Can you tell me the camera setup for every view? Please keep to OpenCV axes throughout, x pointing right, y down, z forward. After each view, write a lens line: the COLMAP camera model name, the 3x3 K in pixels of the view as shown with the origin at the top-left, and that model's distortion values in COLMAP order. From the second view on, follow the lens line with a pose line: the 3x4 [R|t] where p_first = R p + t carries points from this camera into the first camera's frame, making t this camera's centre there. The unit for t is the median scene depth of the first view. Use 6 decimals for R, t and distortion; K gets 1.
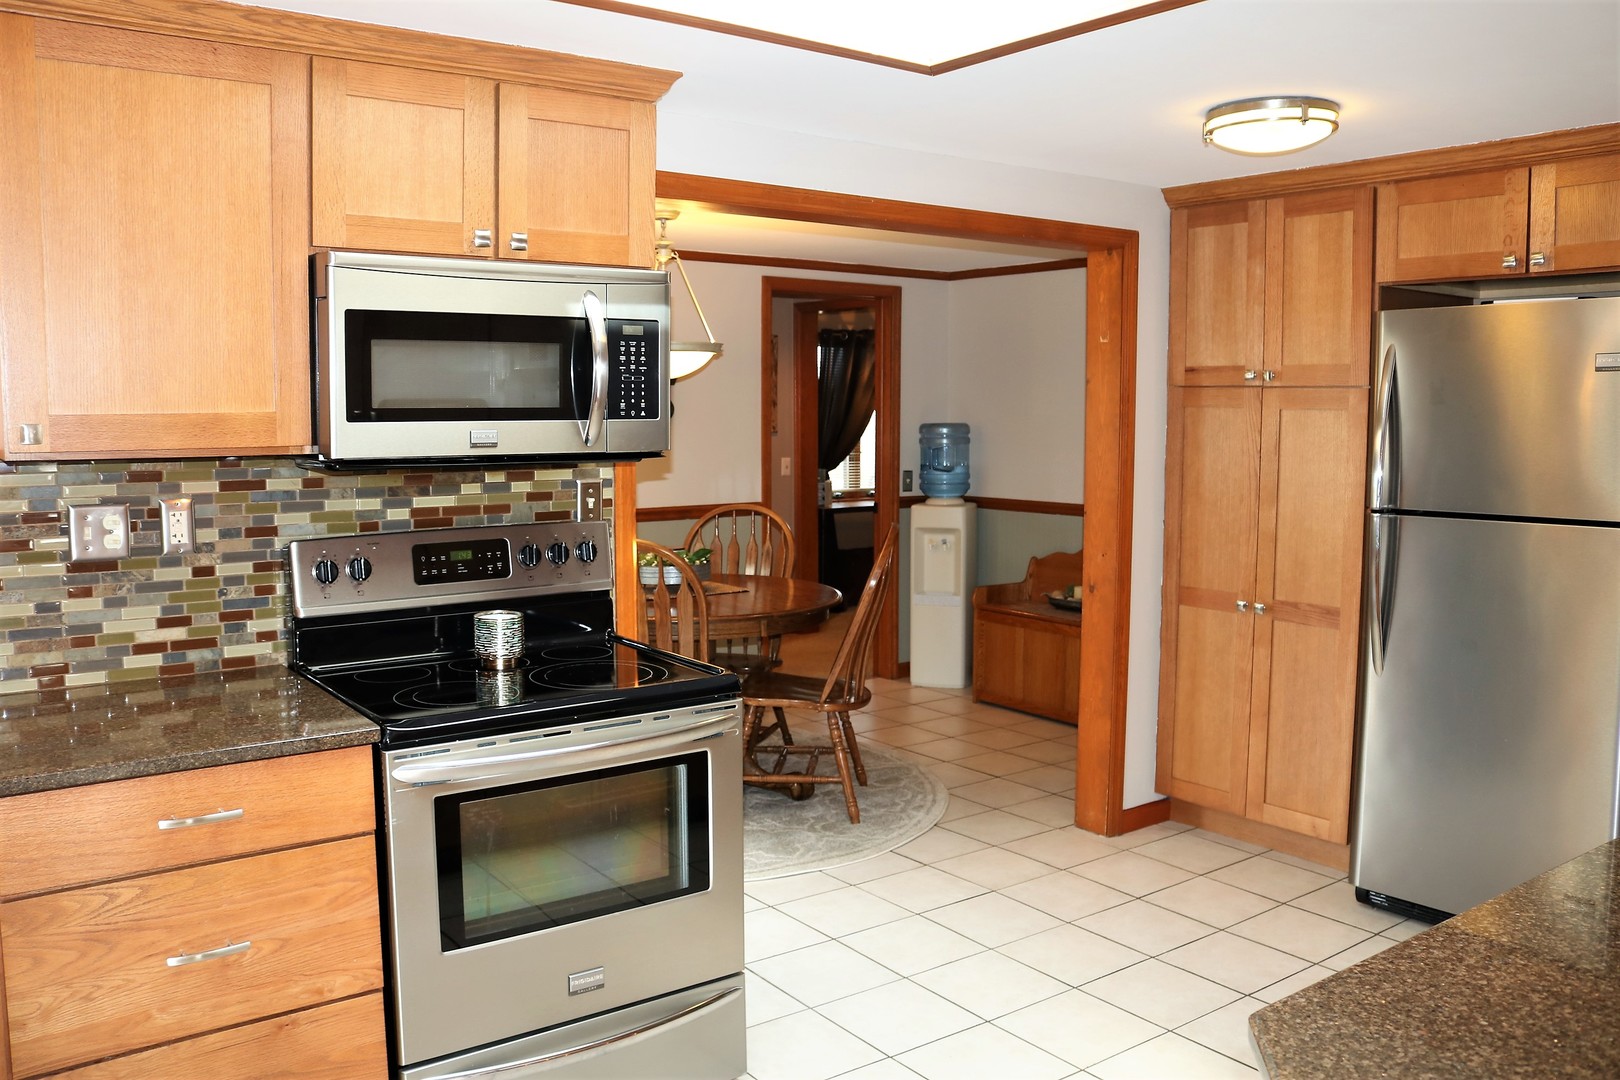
lens RADIAL K [[1333.7, 0, 810.0], [0, 1333.7, 540.0], [0, 0, 1]] dist [-0.164721, 0.122047]
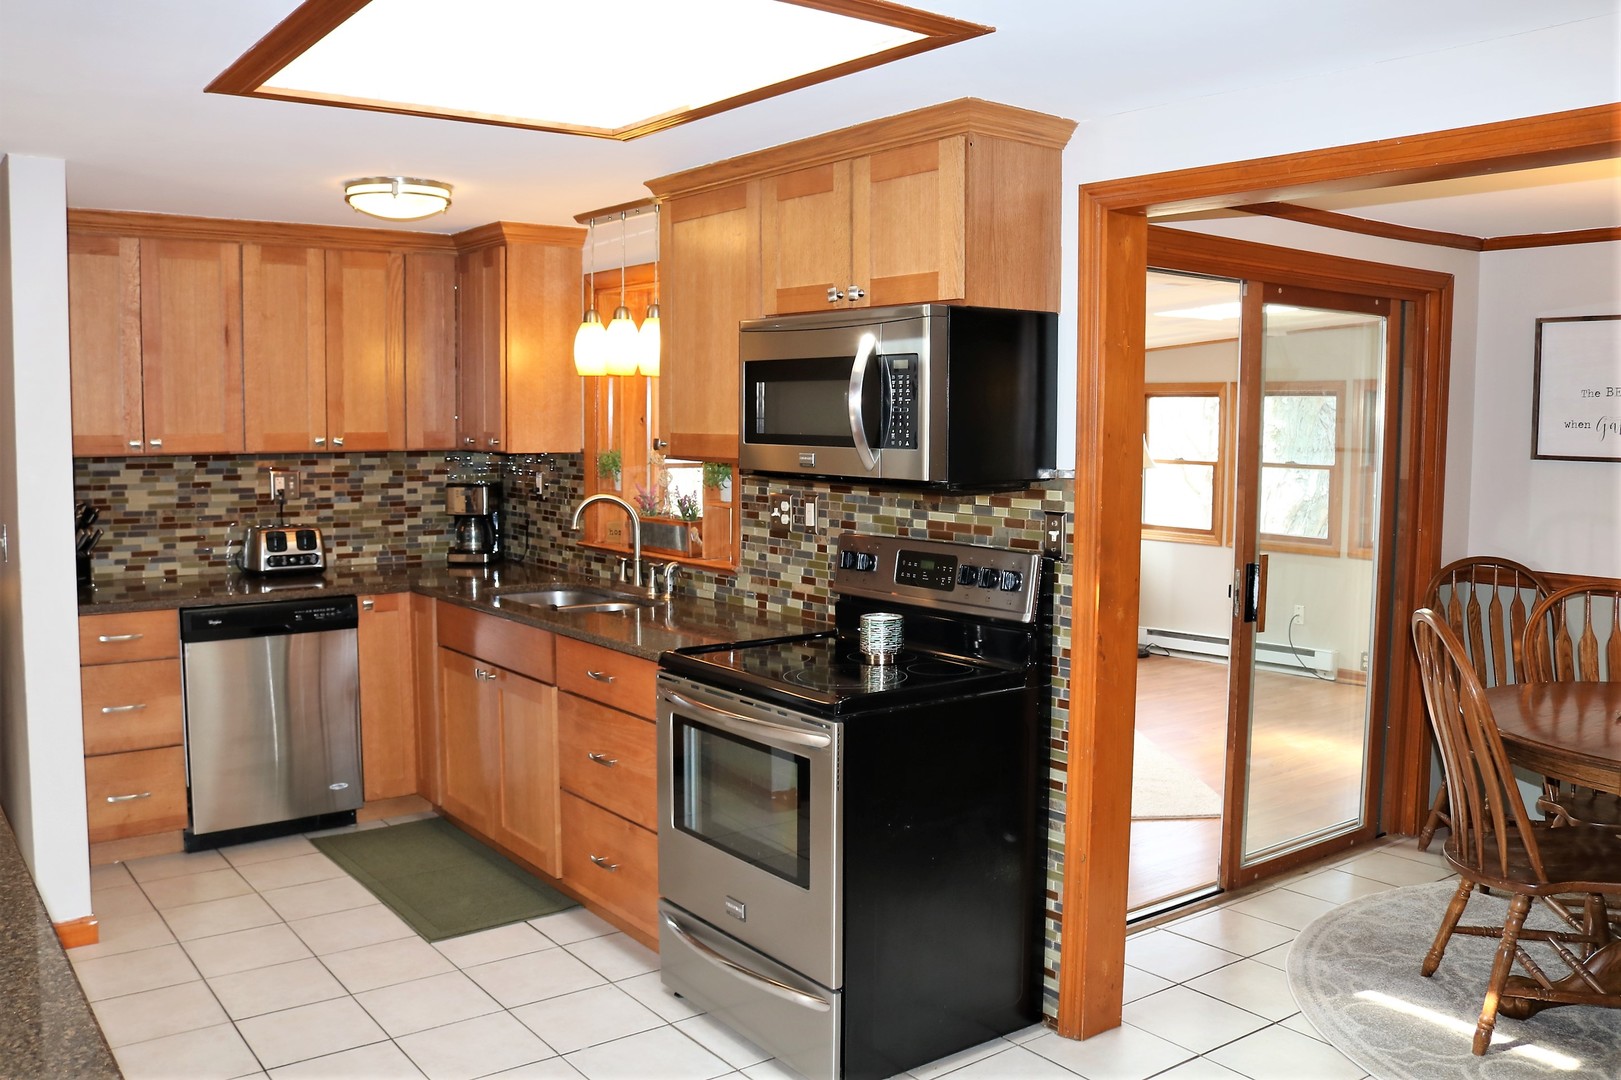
lens RADIAL K [[1334.6, 0, 810.5], [0, 1334.6, 540.0], [0, 0, 1]] dist [-0.164721, 0.122047]
pose [[0.012108, 0.089285, -0.995933, 0.925729], [-0.106539, 0.990451, 0.087498, -0.105025], [0.994235, 0.105046, 0.021505, 0.920773]]
